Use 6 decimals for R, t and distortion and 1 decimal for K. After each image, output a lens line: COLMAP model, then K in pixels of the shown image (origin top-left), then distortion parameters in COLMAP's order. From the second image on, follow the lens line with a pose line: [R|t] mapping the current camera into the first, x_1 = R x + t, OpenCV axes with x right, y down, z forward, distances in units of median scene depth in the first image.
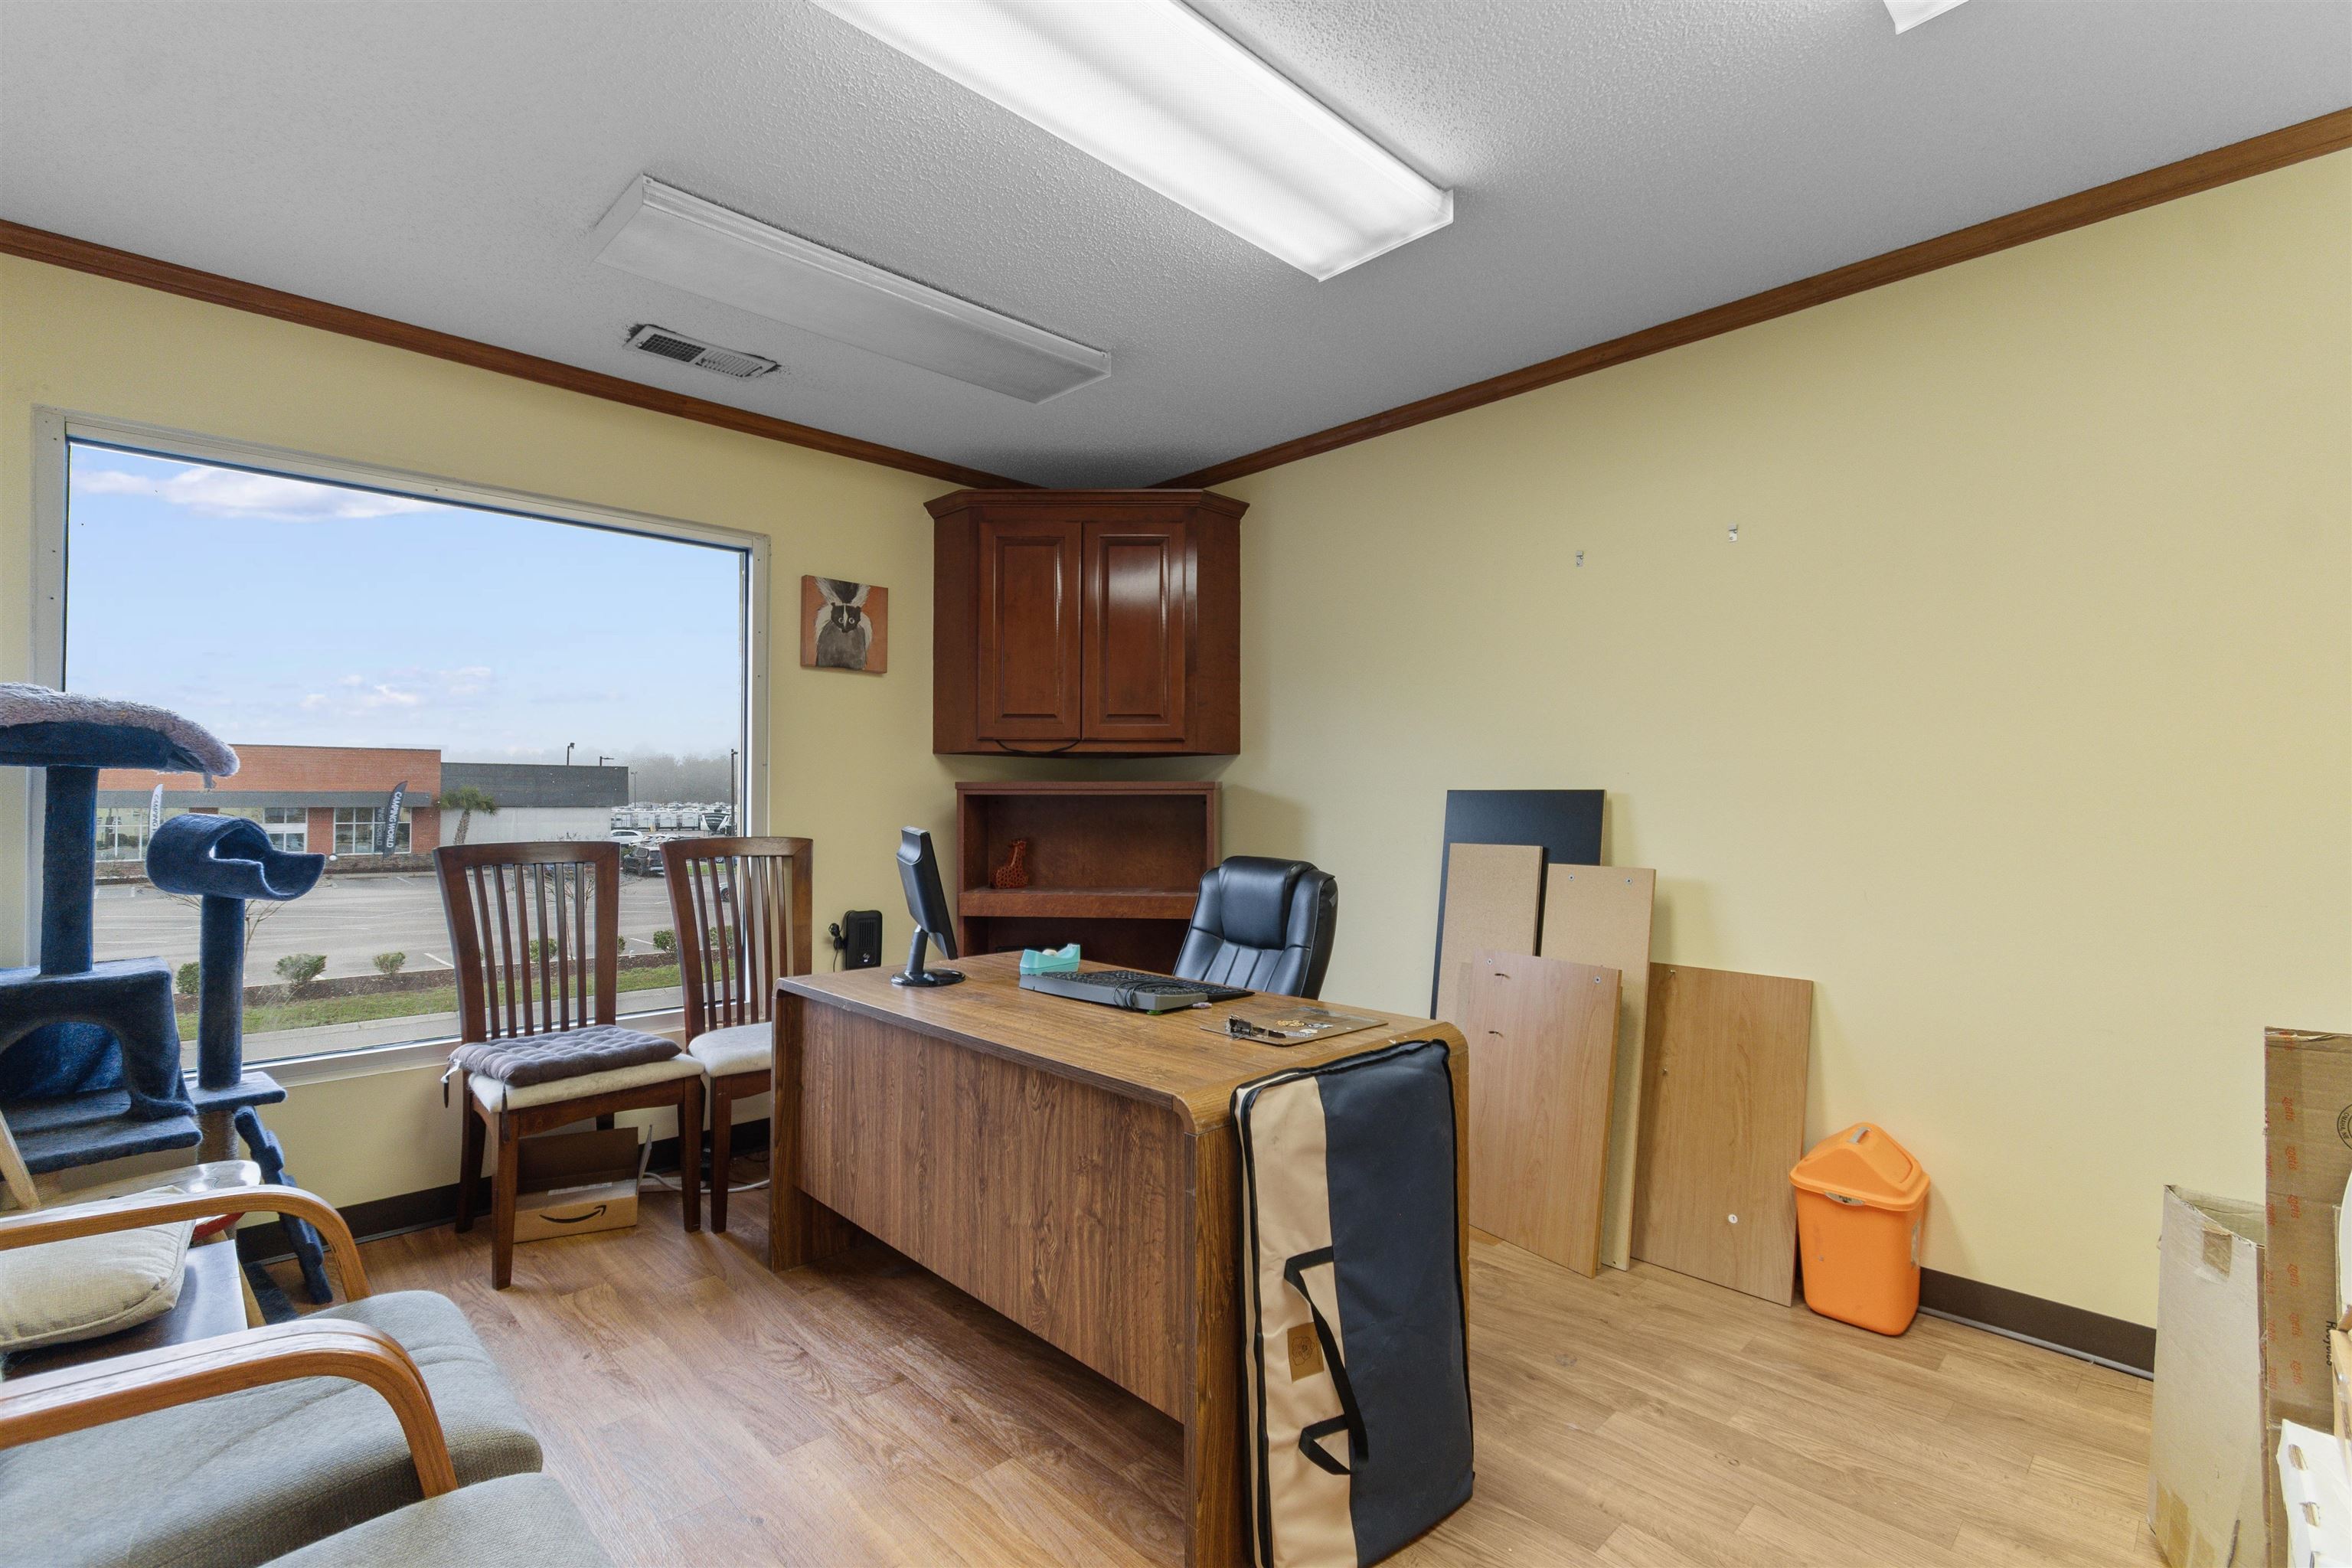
lens RADIAL K [[1033.5, 0, 1159.7], [0, 1033.5, 804.2], [0, 0, 1]] dist [-0.001447, -0.001317]
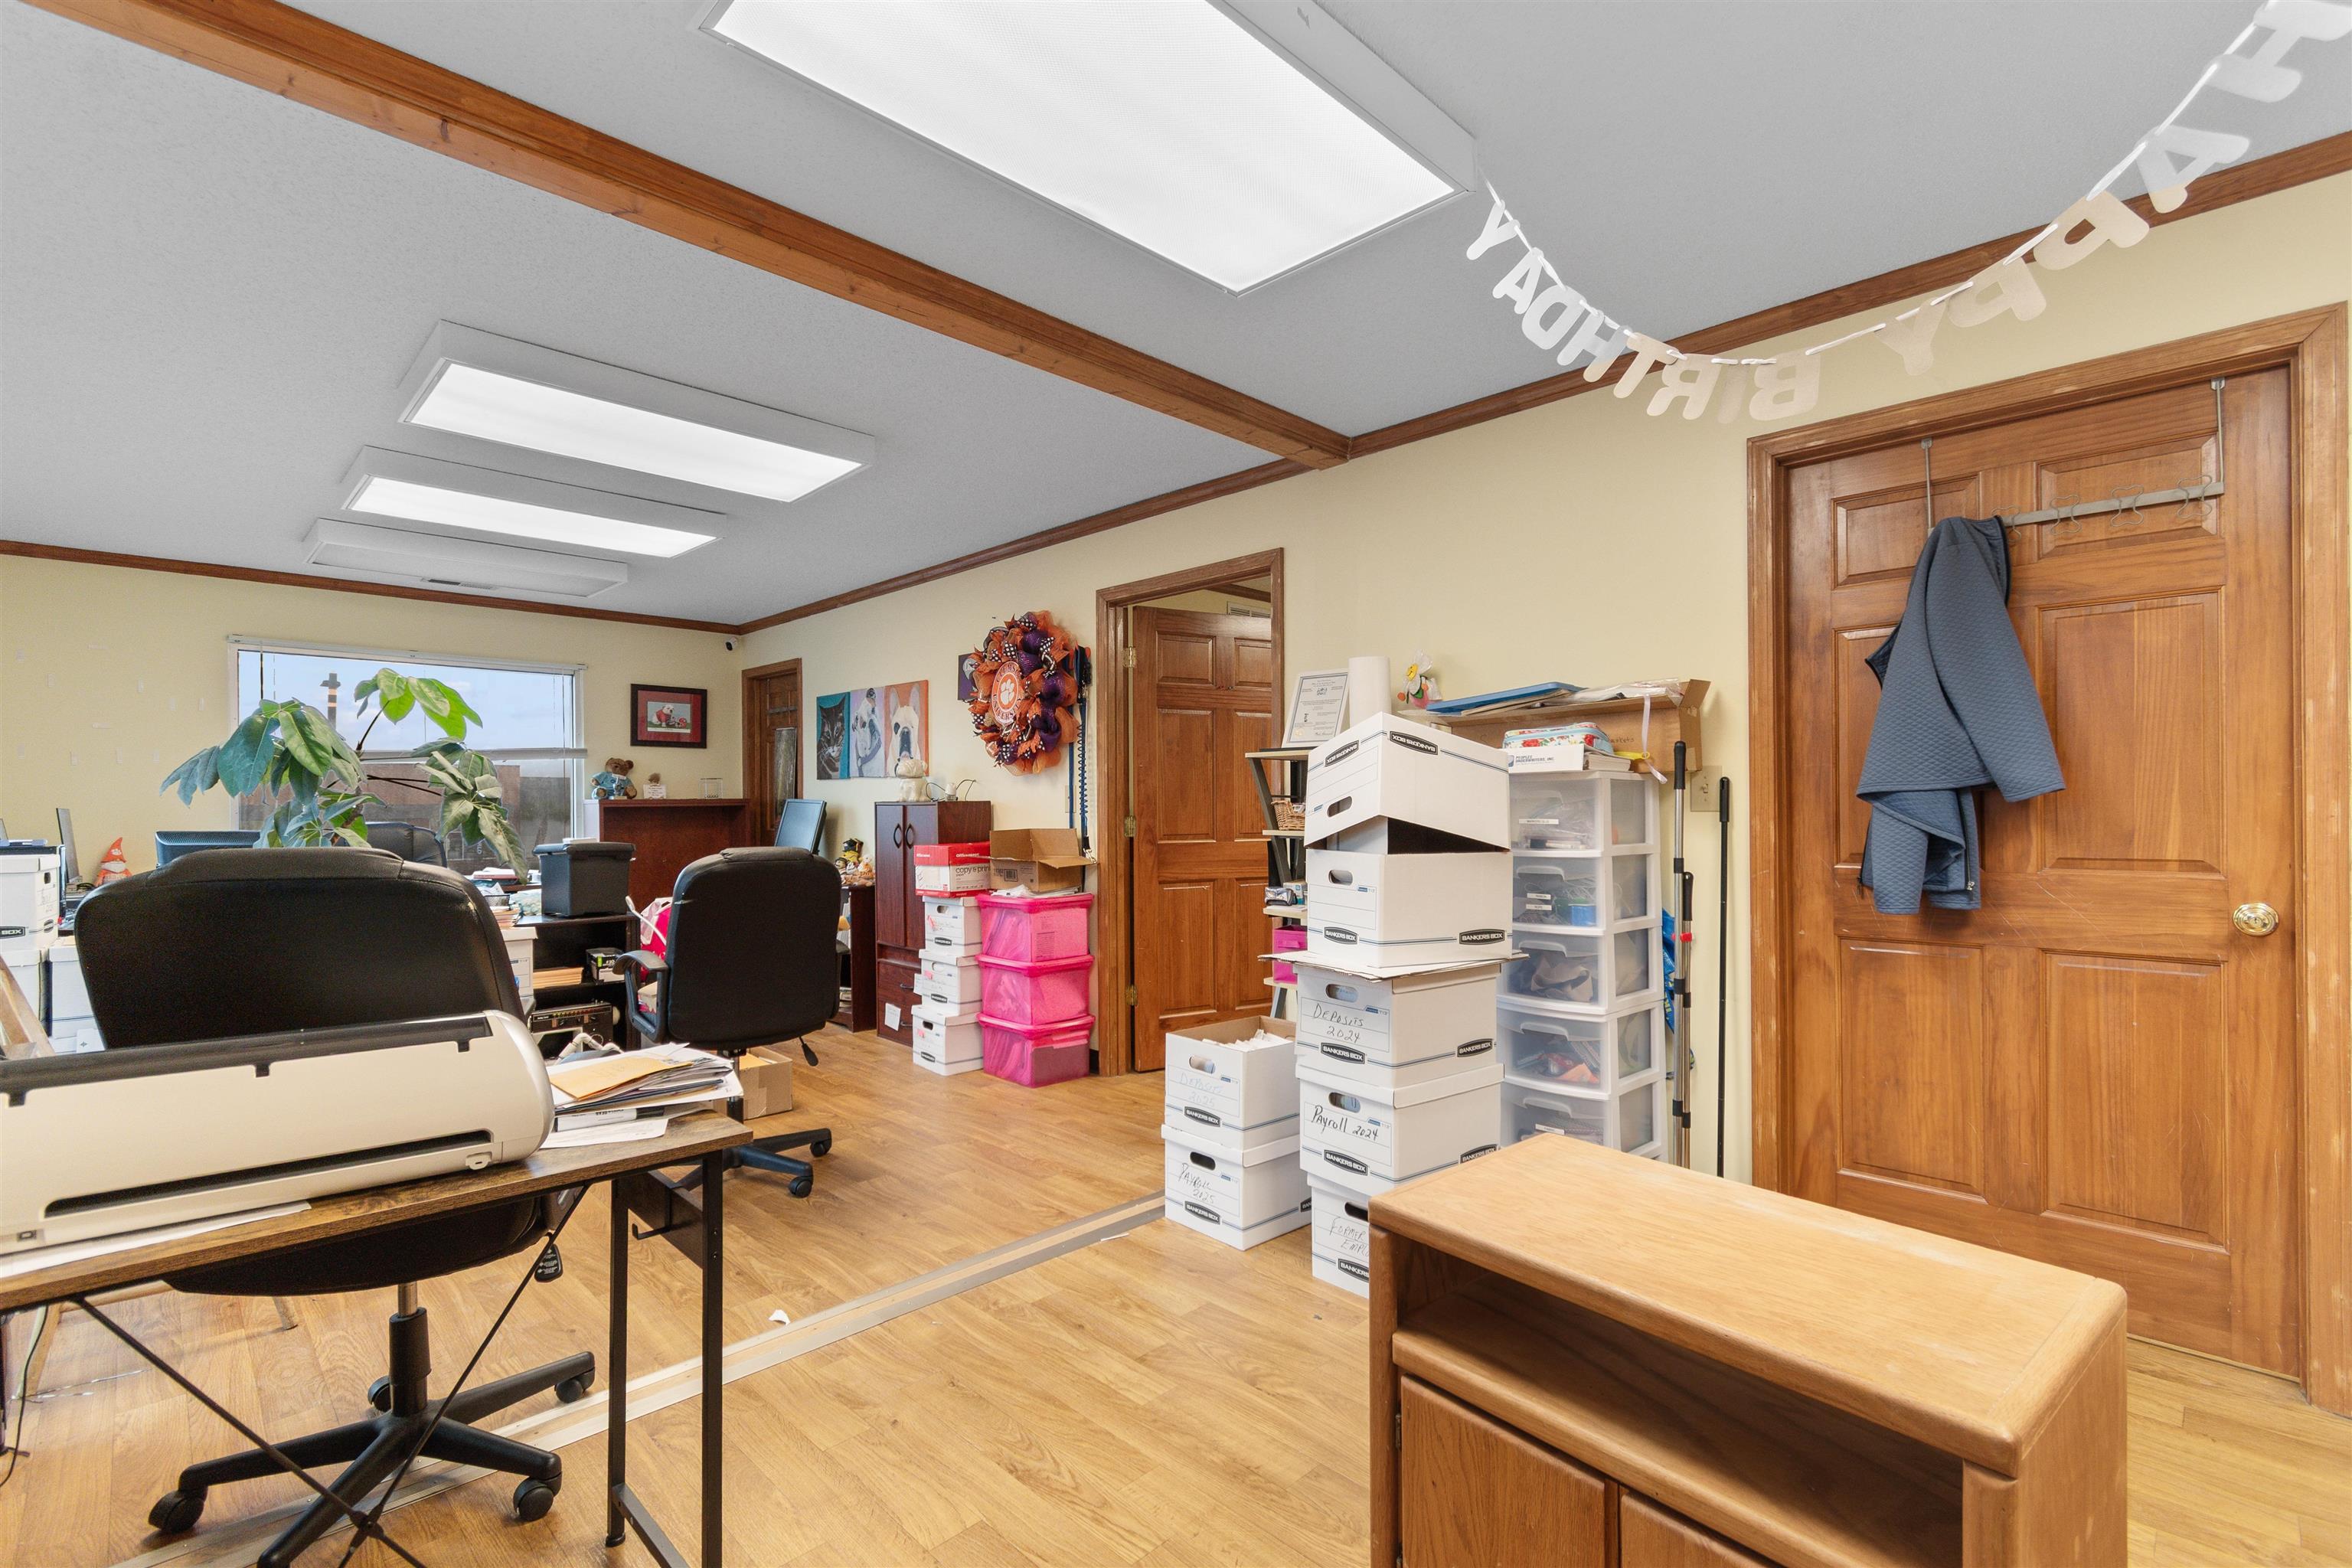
lens RADIAL K [[1033.5, 0, 1188.5], [0, 1033.5, 784.5], [0, 0, 1]] dist [-0.001447, -0.001317]
pose [[0.999721, 0.007201, 0.022478, 0.524127], [-0.006589, 0.999609, -0.027164, 0.002571], [-0.022665, 0.027009, 0.999378, -0.539443]]
